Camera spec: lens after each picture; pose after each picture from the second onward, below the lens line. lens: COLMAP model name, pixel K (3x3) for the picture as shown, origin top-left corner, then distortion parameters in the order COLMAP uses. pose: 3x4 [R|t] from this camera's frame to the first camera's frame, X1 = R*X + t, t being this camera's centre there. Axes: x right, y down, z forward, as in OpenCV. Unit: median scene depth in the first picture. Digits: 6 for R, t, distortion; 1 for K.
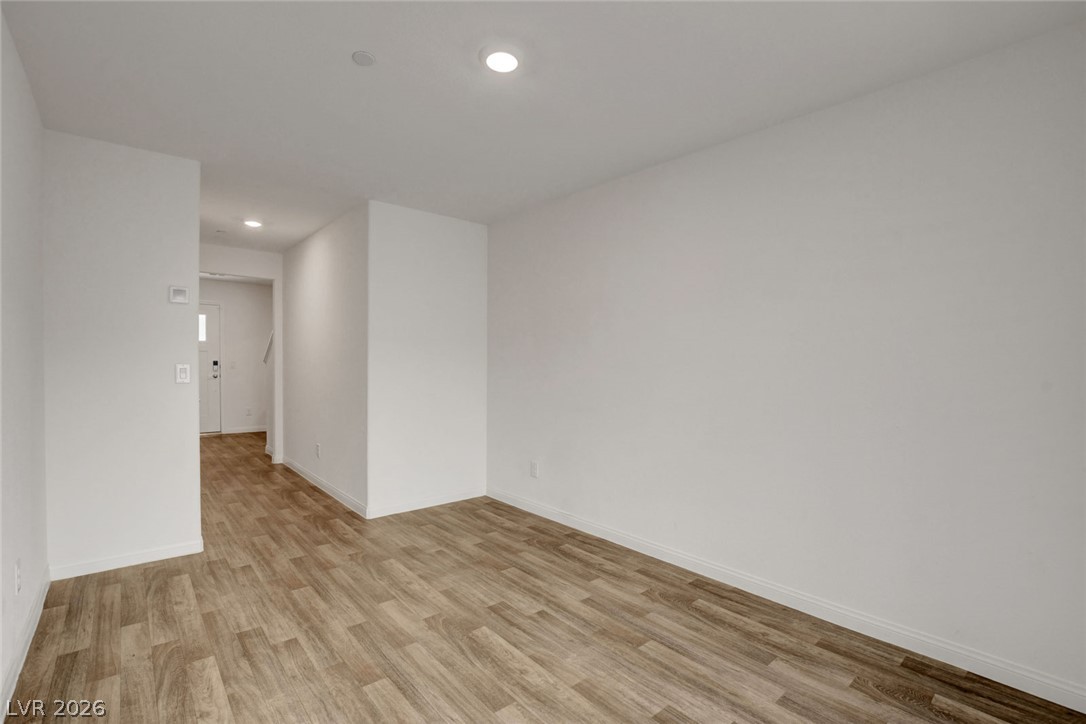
lens RADIAL K [[492.8, 0, 542.7], [0, 492.8, 364.7], [0, 0, 1]] dist [-0.027991, 0.001197]
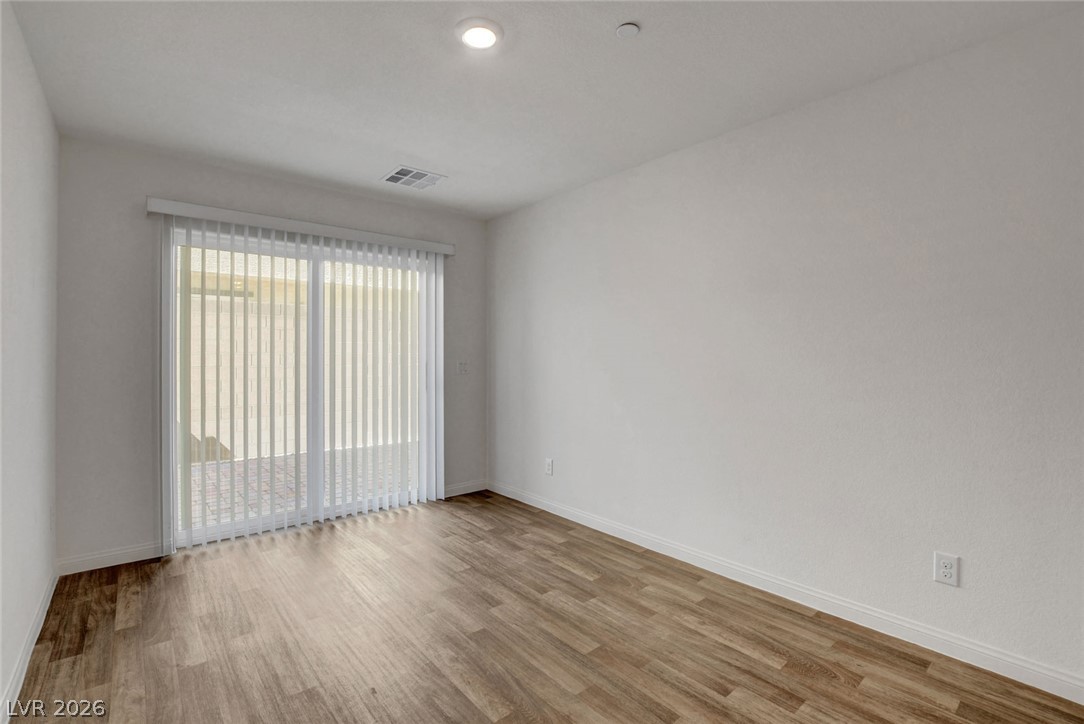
lens RADIAL K [[482.5, 0, 542.0], [0, 482.5, 362.9], [0, 0, 1]] dist [0.000877, 0.000136]
pose [[-0.999959, -0.008497, -0.003081, -0.209932], [-0.008563, 0.999724, 0.021871, -0.014923], [0.002895, 0.021897, -0.999756, 1.953179]]
